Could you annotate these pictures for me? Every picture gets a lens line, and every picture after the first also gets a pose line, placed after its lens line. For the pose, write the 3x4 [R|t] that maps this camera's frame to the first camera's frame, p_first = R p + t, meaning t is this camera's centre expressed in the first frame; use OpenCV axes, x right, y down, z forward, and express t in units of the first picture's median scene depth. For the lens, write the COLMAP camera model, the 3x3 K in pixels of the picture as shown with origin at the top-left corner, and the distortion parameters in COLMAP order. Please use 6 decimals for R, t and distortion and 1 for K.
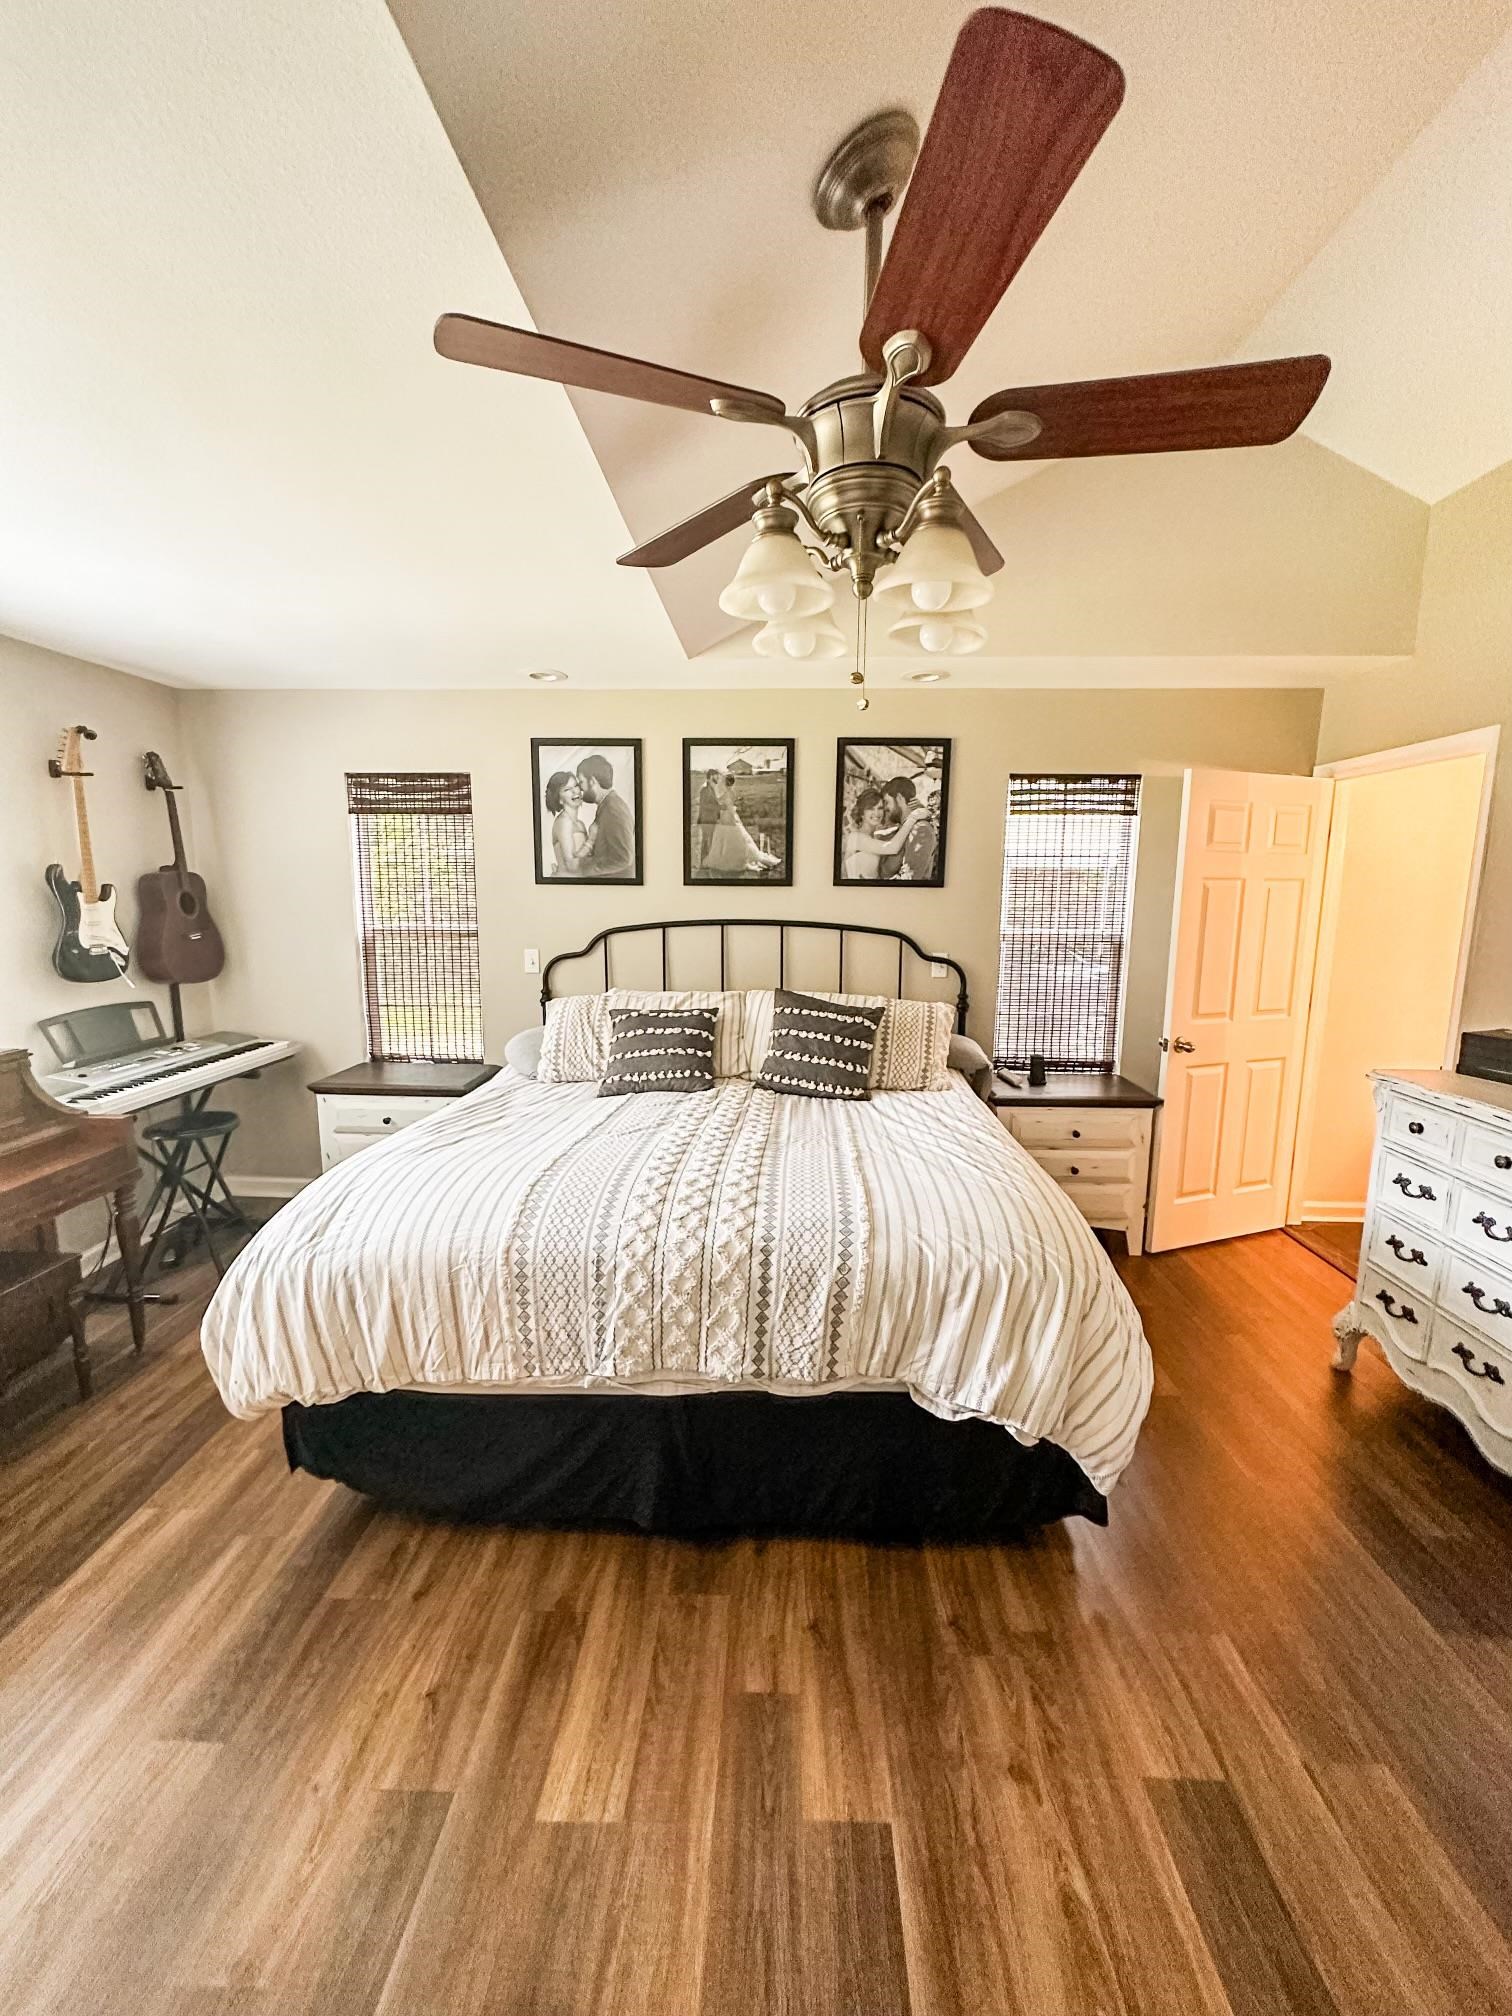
lens RADIAL K [[805.2, 0, 757.4], [0, 805.2, 1005.9], [0, 0, 1]] dist [-0.000743, 0.000324]
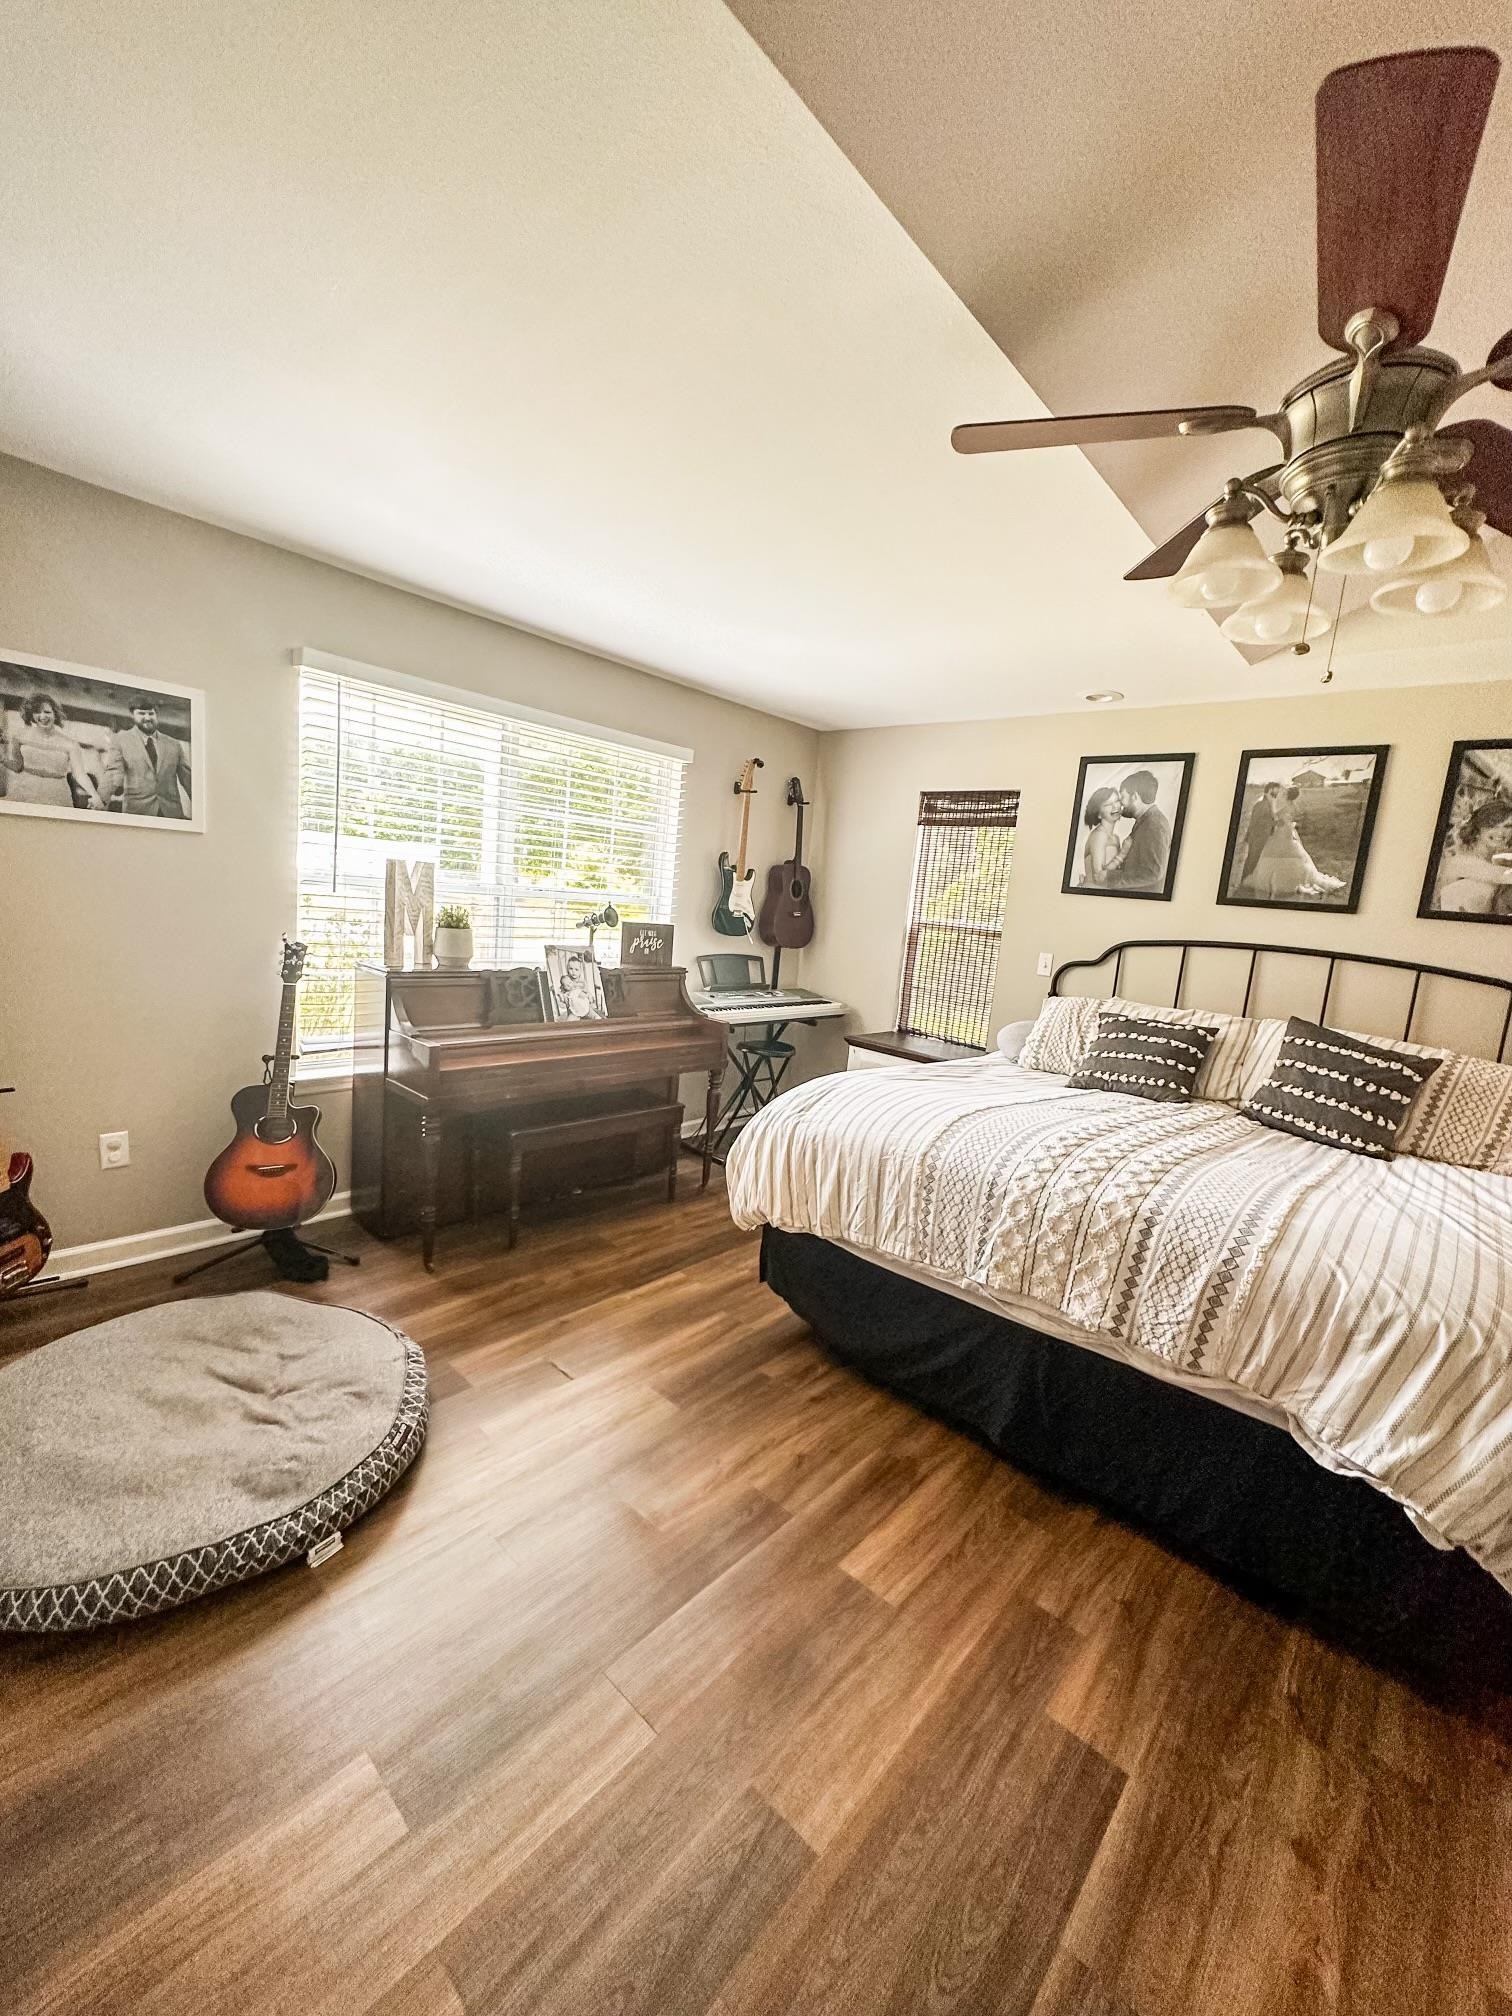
lens RADIAL K [[805.2, 0, 757.4], [0, 805.2, 1005.9], [0, 0, 1]] dist [-0.000743, 0.000324]
pose [[0.763930, 0.154165, -0.626613, 0.201852], [-0.184875, 0.982626, 0.016367, 0.098278], [0.618249, 0.103342, 0.779159, -0.115817]]
